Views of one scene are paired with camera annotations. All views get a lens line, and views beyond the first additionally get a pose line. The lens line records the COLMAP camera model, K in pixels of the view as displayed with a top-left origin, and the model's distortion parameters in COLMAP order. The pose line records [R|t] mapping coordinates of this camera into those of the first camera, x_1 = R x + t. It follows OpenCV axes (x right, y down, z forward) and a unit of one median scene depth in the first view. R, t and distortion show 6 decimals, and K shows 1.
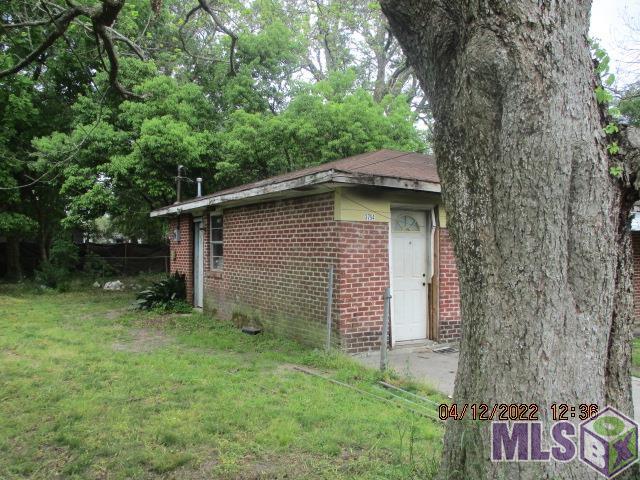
lens RADIAL K [[505.6, 0, 321.5], [0, 505.6, 242.4], [0, 0, 1]] dist [-0.043581, 0.001945]
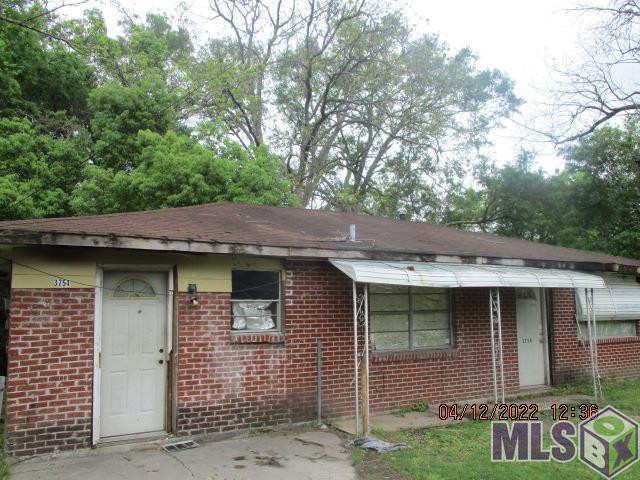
lens RADIAL K [[505.6, 0, 318.6], [0, 505.6, 241.8], [0, 0, 1]] dist [-0.043581, 0.001945]
pose [[0.999461, -0.031877, -0.007799, 0.518535], [0.030819, 0.993380, -0.110661, -0.013311], [0.011275, 0.110361, 0.993828, 0.192286]]
